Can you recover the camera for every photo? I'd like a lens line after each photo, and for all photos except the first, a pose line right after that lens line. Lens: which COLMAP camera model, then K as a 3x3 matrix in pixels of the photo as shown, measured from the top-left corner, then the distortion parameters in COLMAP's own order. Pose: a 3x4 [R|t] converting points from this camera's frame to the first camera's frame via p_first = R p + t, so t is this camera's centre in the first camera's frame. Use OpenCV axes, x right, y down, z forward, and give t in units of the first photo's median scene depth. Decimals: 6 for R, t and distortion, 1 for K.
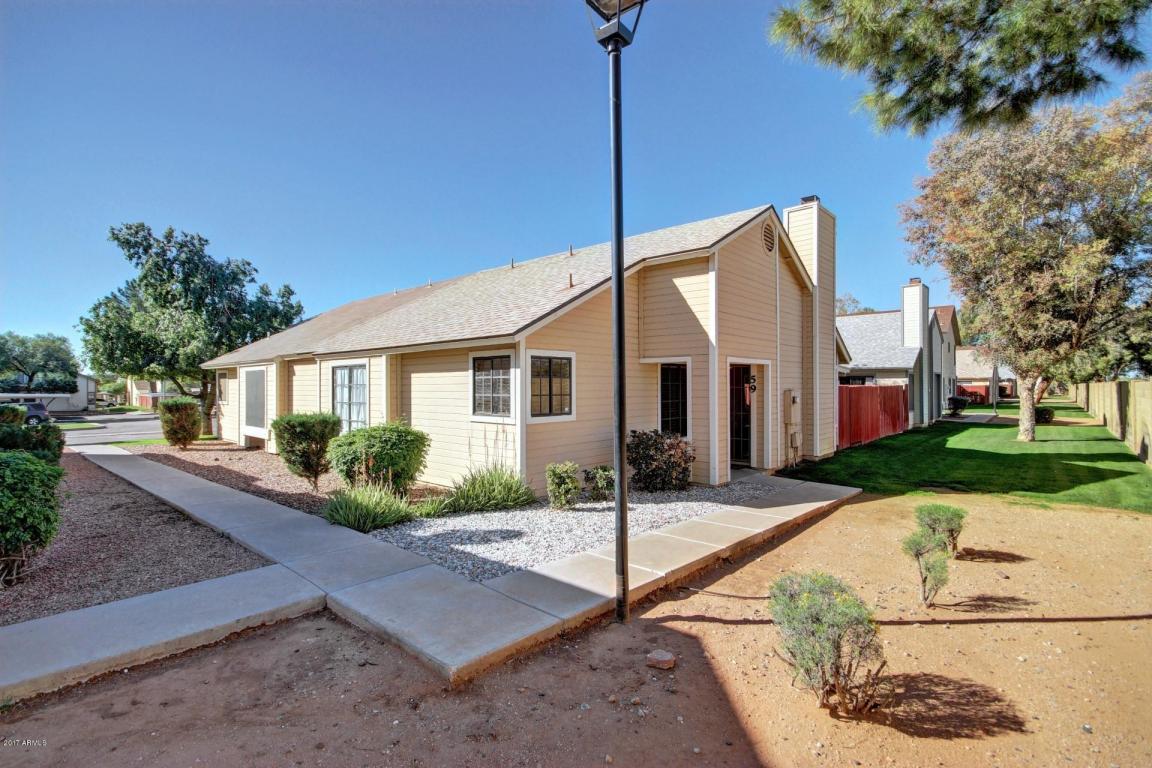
lens RADIAL K [[537.5, 0, 575.0], [0, 537.5, 385.9], [0, 0, 1]] dist [0.003056, -0.004908]
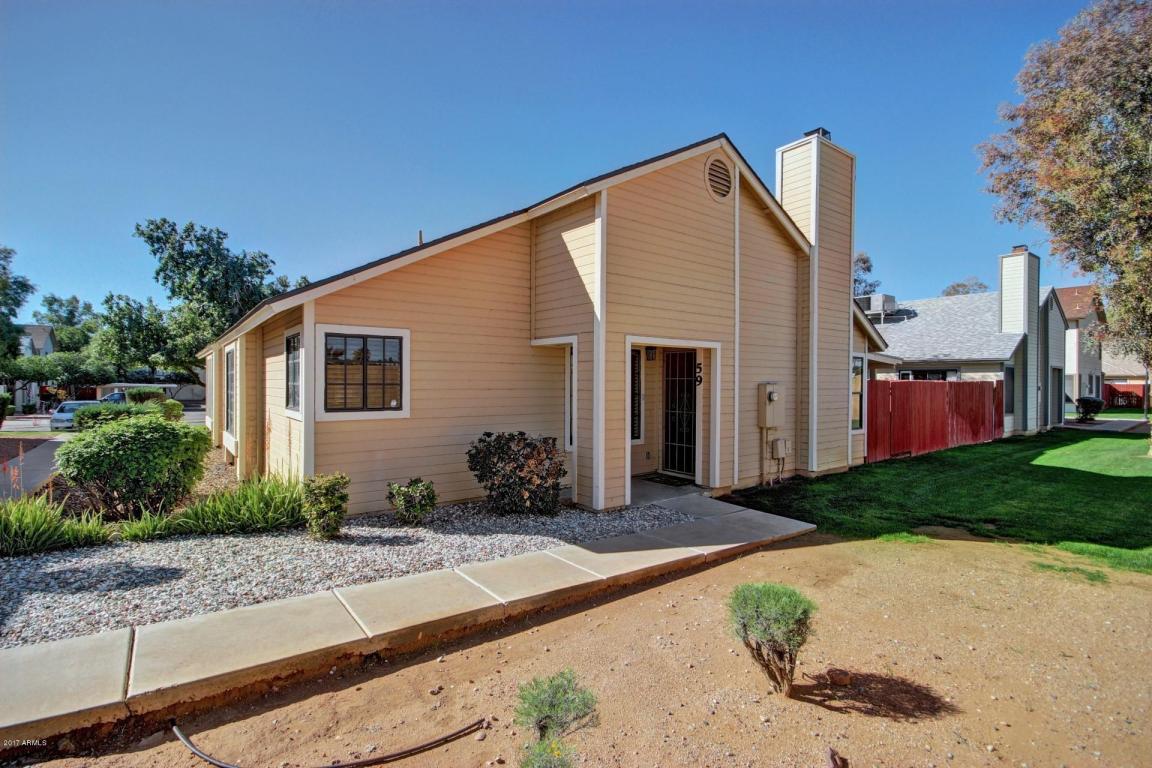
lens RADIAL K [[537.5, 0, 575.5], [0, 537.5, 389.4], [0, 0, 1]] dist [0.003056, -0.004908]
pose [[0.982991, 0.010589, -0.183346, 0.216898], [-0.008013, 0.999859, 0.014782, 0.005662], [0.183476, -0.013062, 0.982937, 0.162933]]
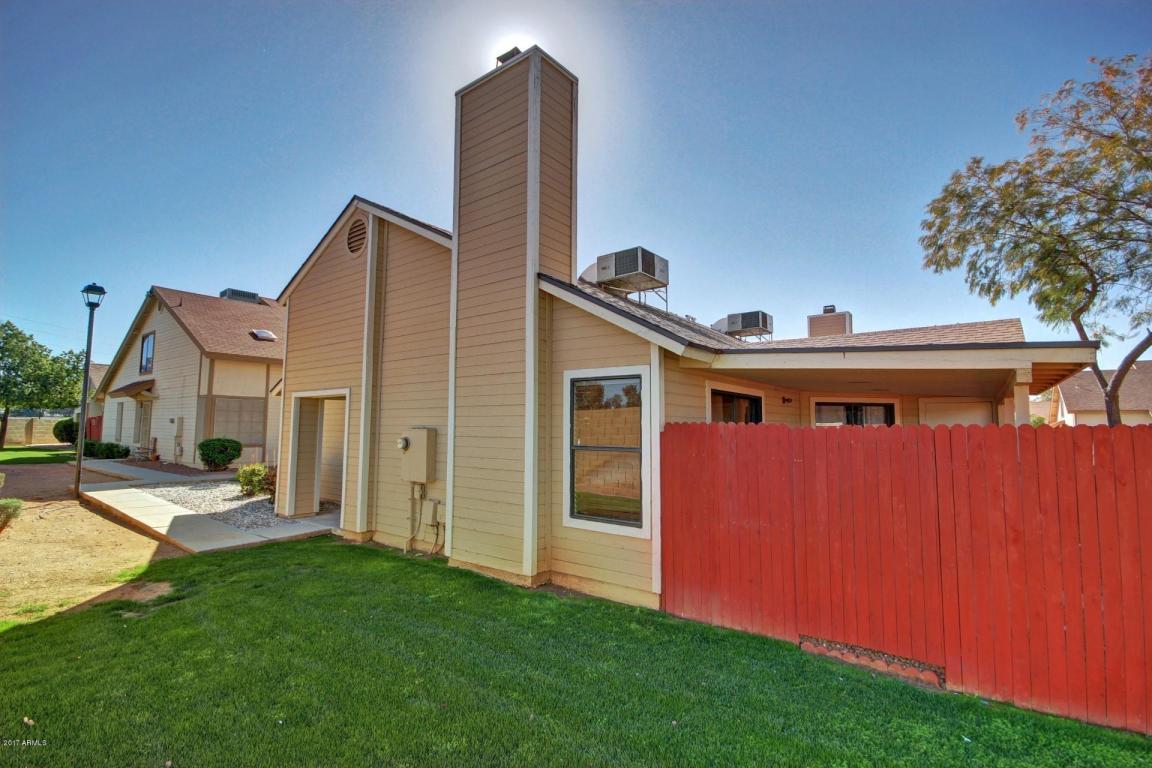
lens RADIAL K [[537.5, 0, 574.9], [0, 537.5, 381.1], [0, 0, 1]] dist [0.003056, -0.004908]
pose [[0.060052, -0.084116, -0.994645, 0.823265], [-0.010389, 0.996336, -0.084886, 0.005895], [0.998141, 0.015431, 0.058958, 0.914999]]
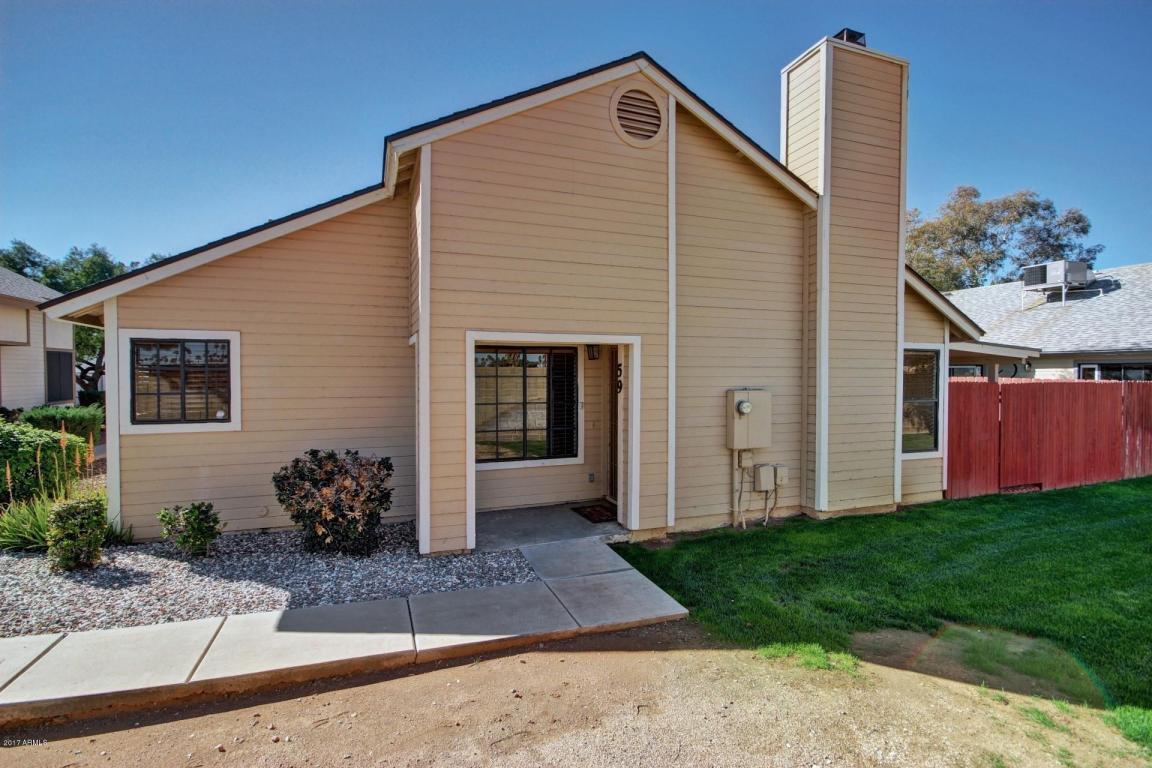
lens RADIAL K [[537.5, 0, 575.8], [0, 537.5, 389.5], [0, 0, 1]] dist [0.003056, -0.004908]
pose [[0.886050, 0.016922, -0.463280, 0.402771], [-0.004170, 0.999584, 0.028536, -0.005789], [0.463570, -0.023352, 0.885752, 0.339051]]
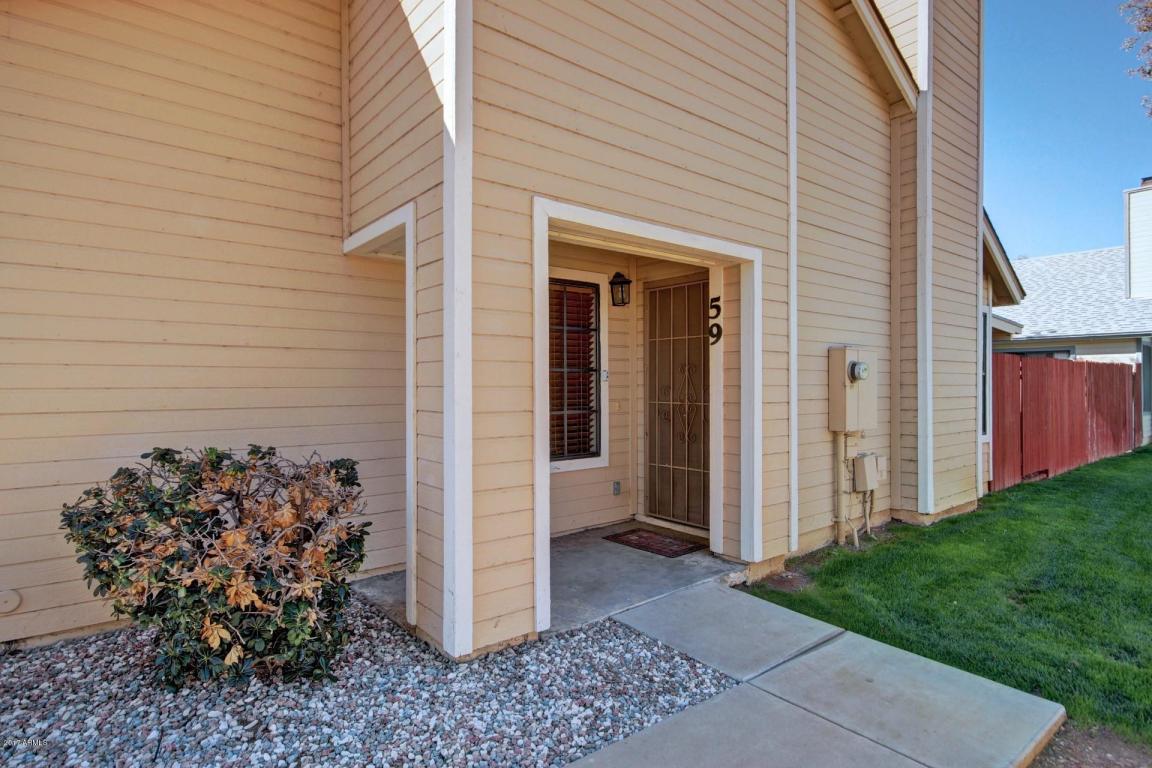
lens RADIAL K [[601.3, 0, 573.8], [0, 601.3, 388.7], [0, 0, 1]] dist [0.013789, -0.004329]
pose [[0.985633, 0.000642, -0.168898, 0.221661], [0.000148, 0.999989, 0.004665, 0.028733], [0.168899, -0.004623, 0.985623, 0.424489]]
